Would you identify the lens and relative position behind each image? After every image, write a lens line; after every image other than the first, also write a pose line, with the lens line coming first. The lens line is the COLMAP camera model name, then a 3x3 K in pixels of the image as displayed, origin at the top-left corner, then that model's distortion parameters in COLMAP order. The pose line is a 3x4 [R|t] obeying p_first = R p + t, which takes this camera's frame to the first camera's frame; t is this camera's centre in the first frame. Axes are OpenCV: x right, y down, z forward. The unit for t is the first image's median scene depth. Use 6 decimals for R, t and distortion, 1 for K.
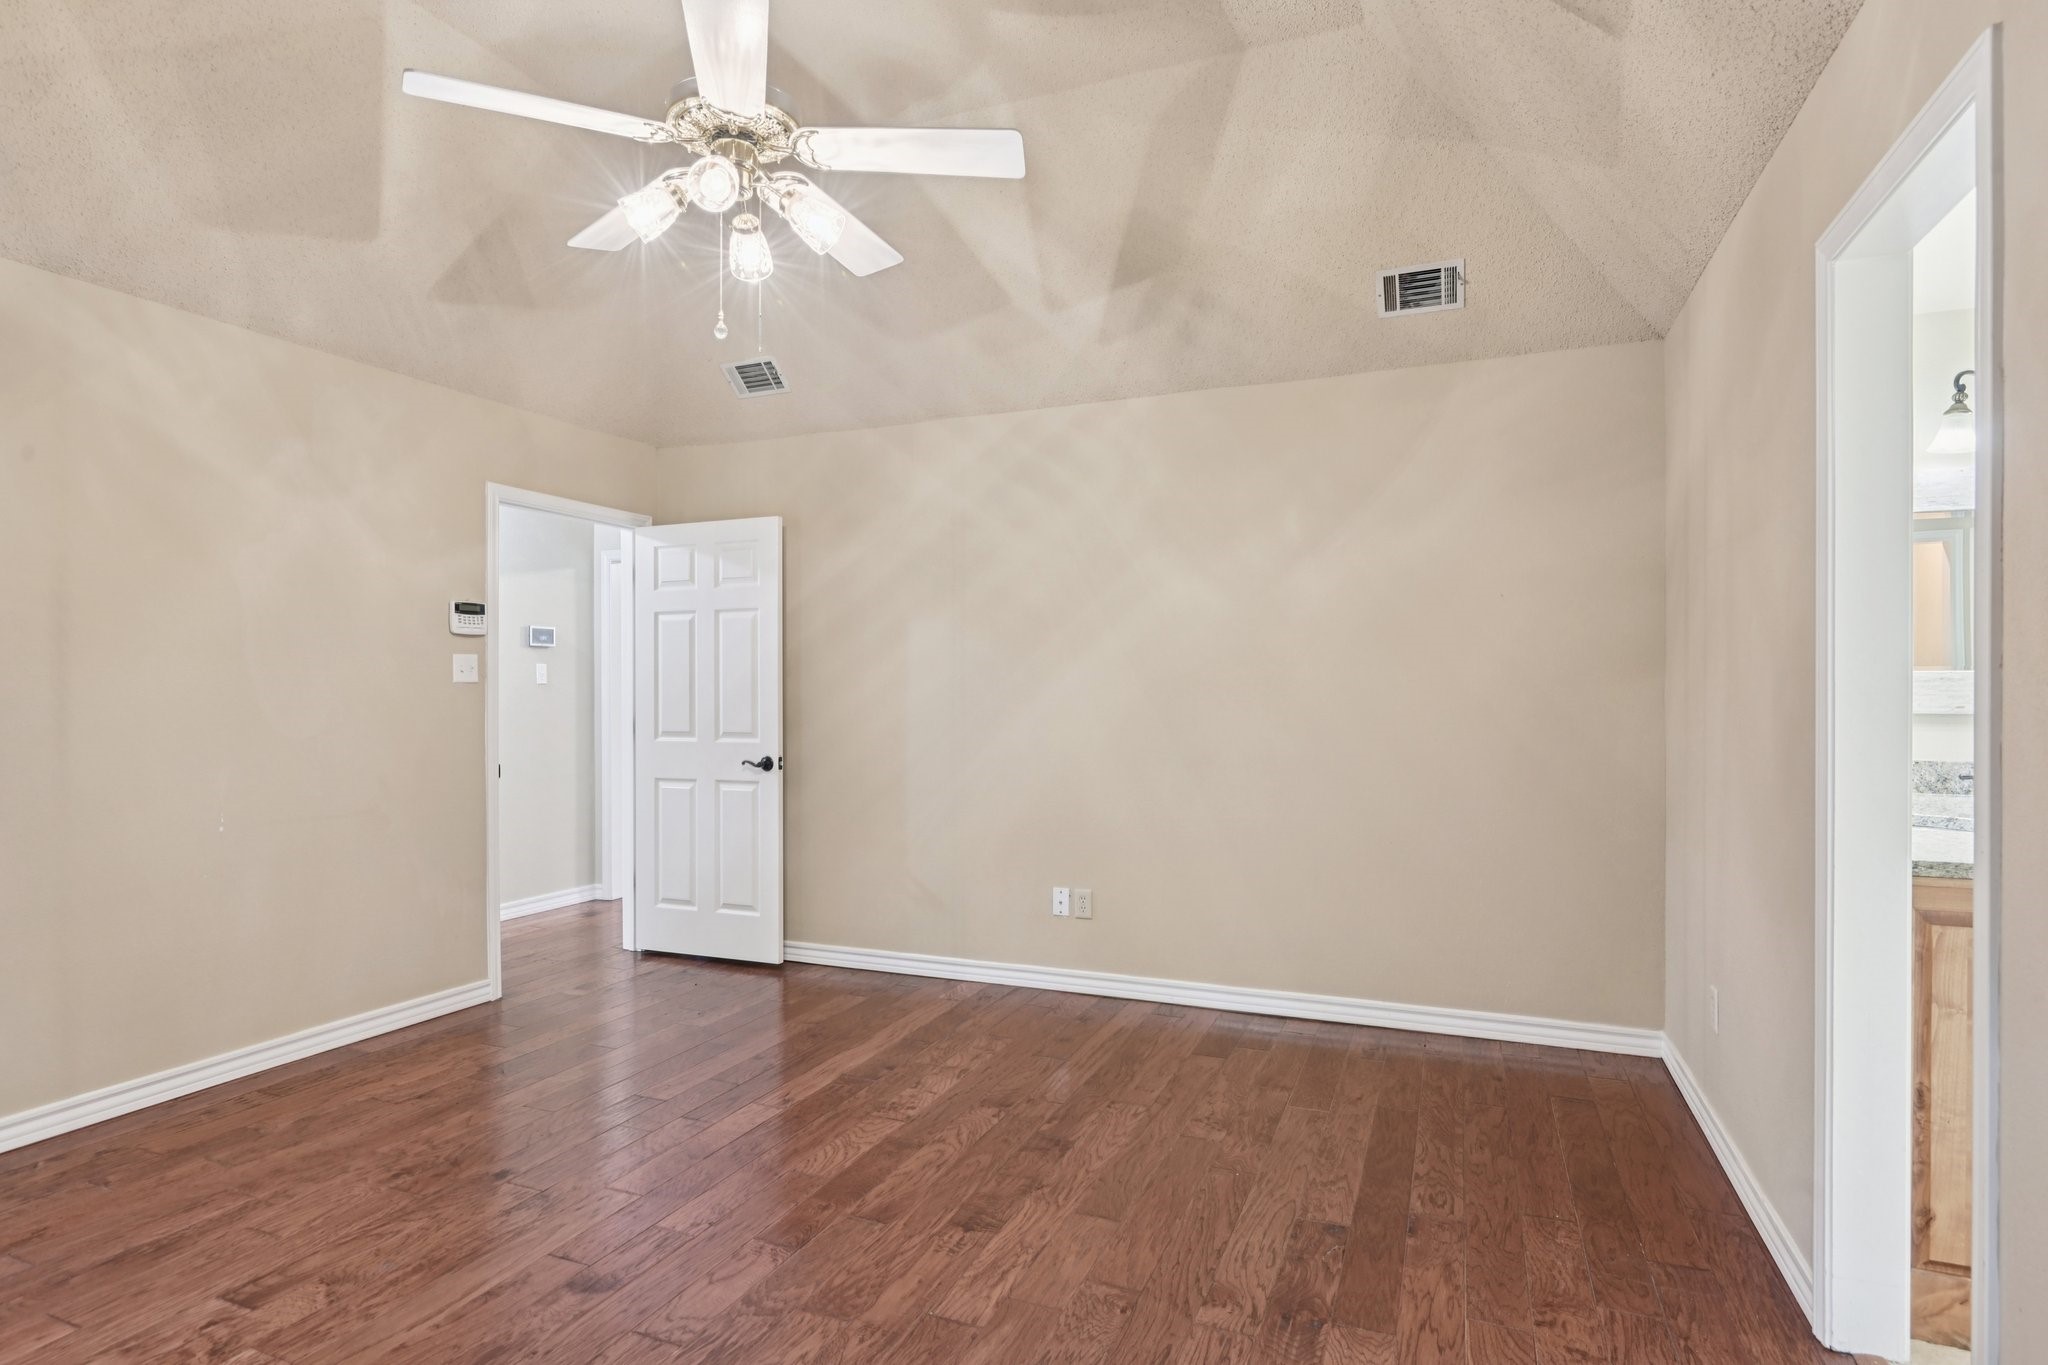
lens RADIAL K [[1117.8, 0, 1020.0], [0, 1117.8, 687.5], [0, 0, 1]] dist [-0.004825, -0.001551]
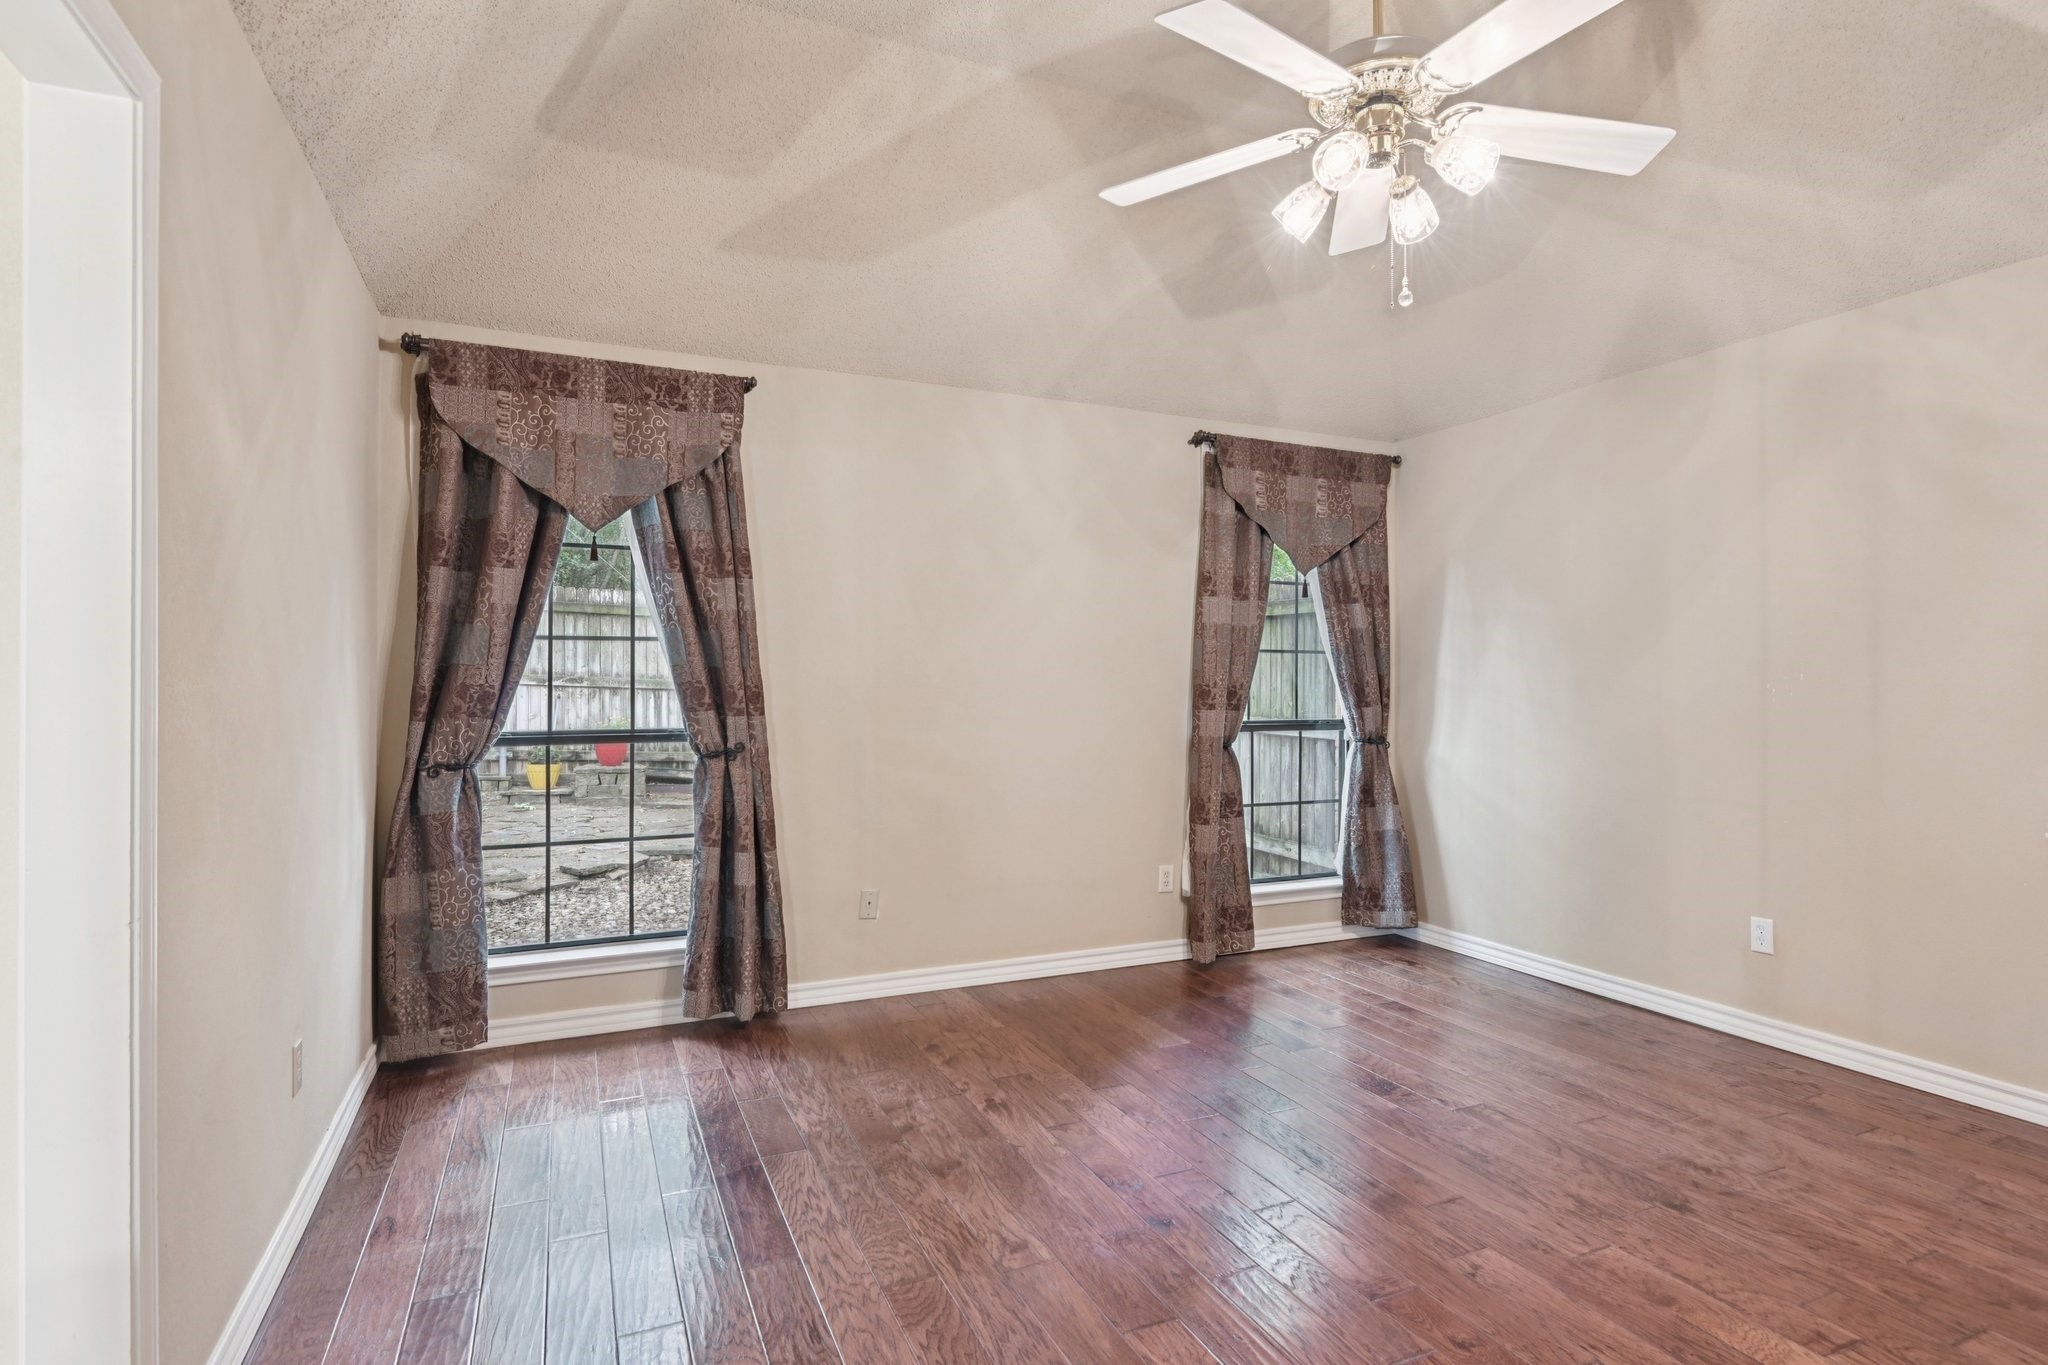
lens RADIAL K [[1049.0, 0, 1045.7], [0, 1049.0, 684.4], [0, 0, 1]] dist [0.004219, -0.013444]
pose [[-0.670490, 0.000457, -0.741919, 0.524057], [-0.002666, 0.999992, 0.003025, 0.006760], [0.741914, 0.004006, -0.670483, 1.196117]]
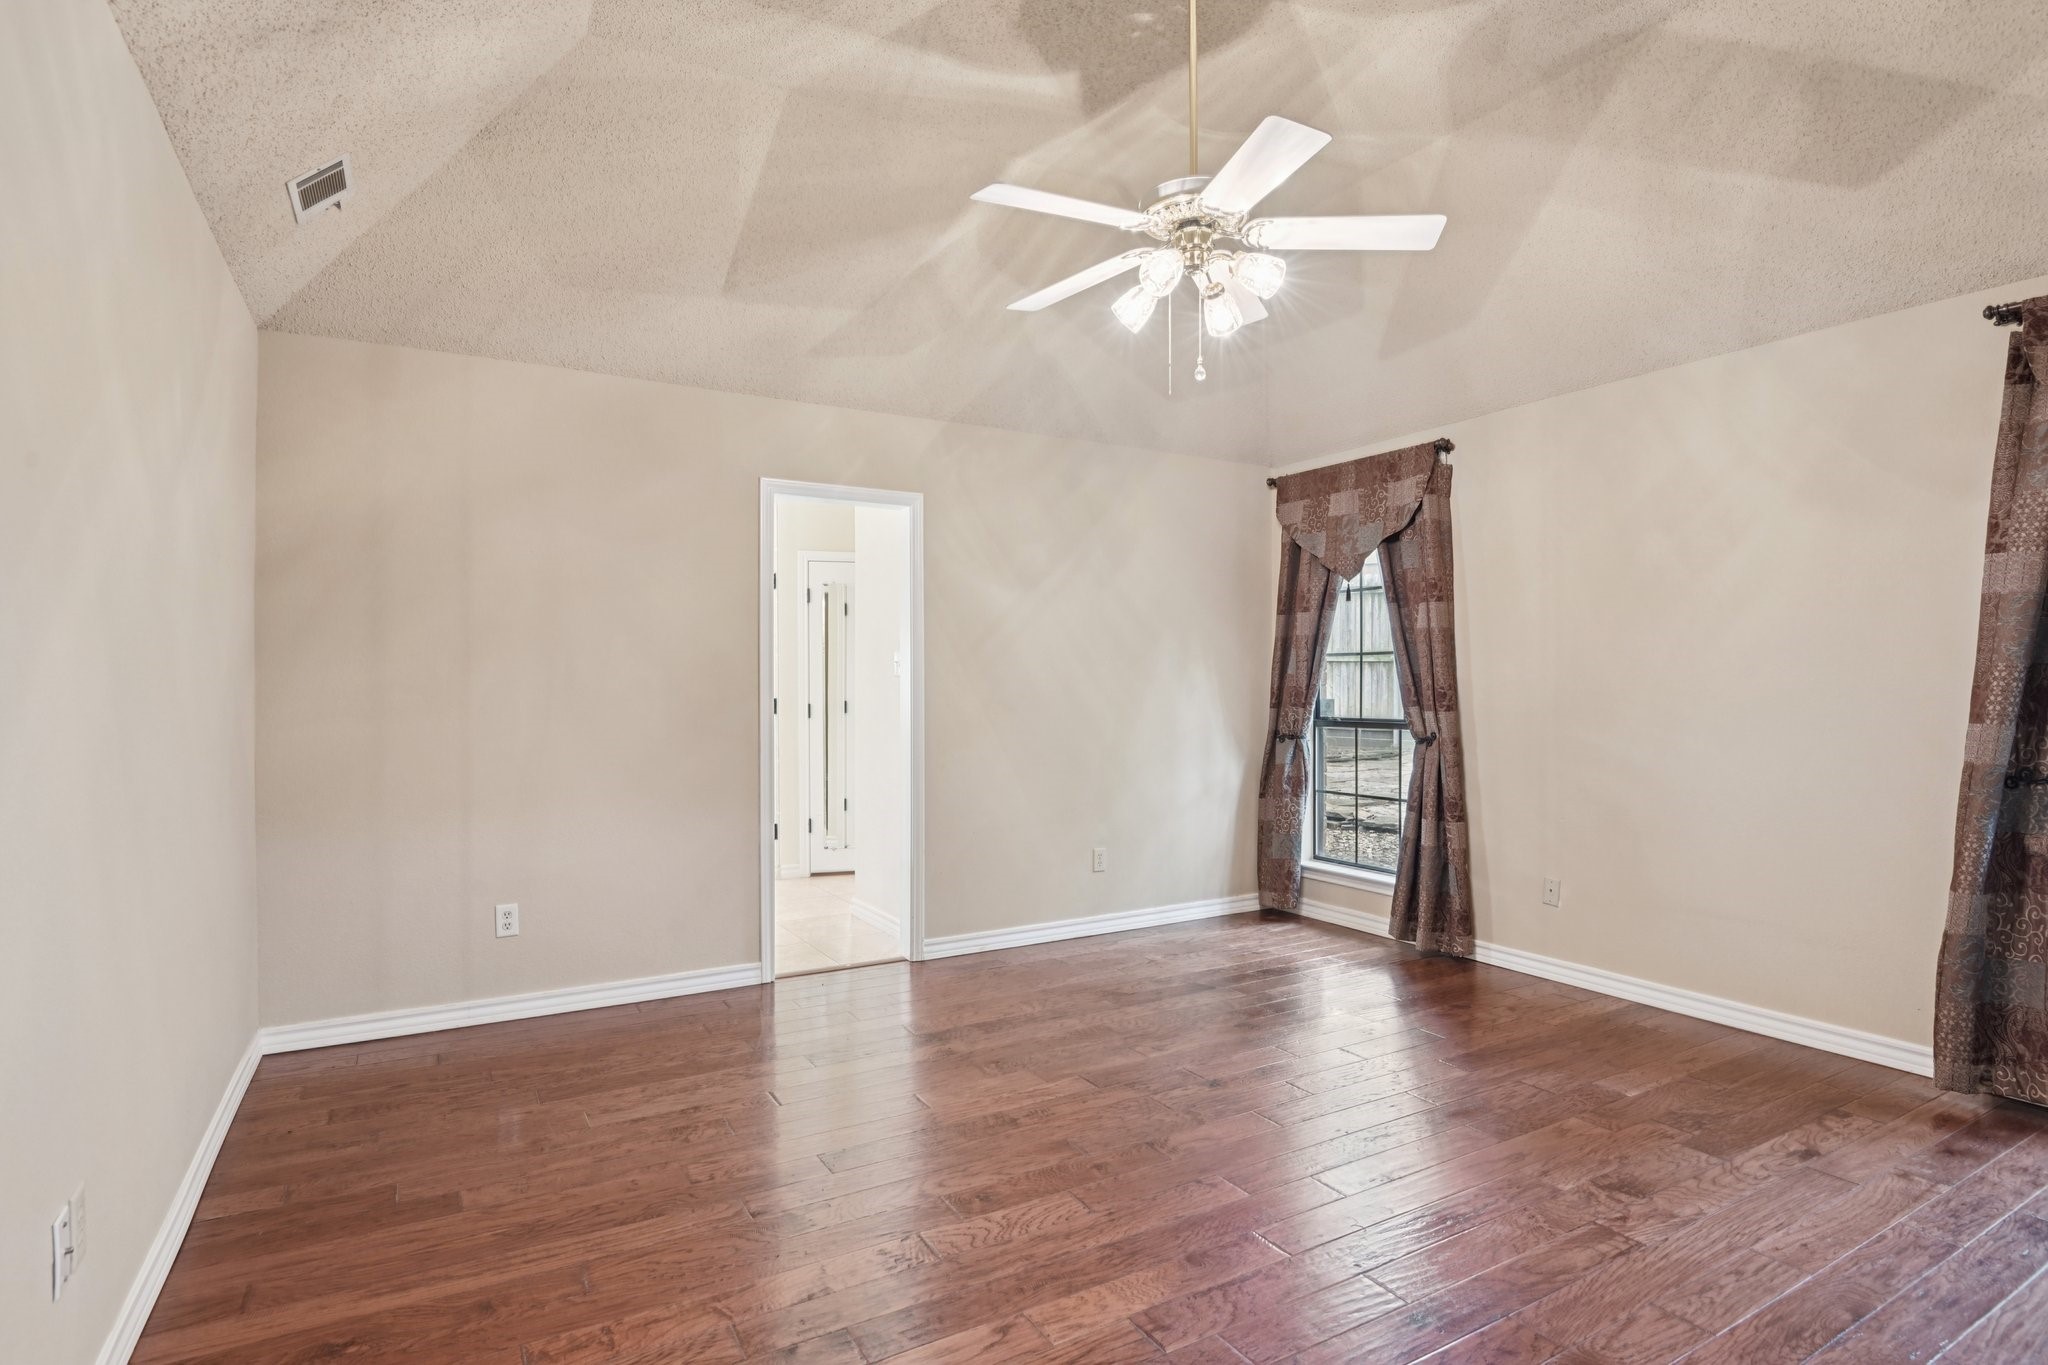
lens RADIAL K [[1049.0, 0, 1045.7], [0, 1049.0, 684.4], [0, 0, 1]] dist [0.004219, -0.013444]
pose [[-0.811222, 0.002253, 0.584733, -0.679781], [0.003727, 0.999992, 0.001317, 0.004855], [-0.584726, 0.003247, -0.811225, 1.733154]]
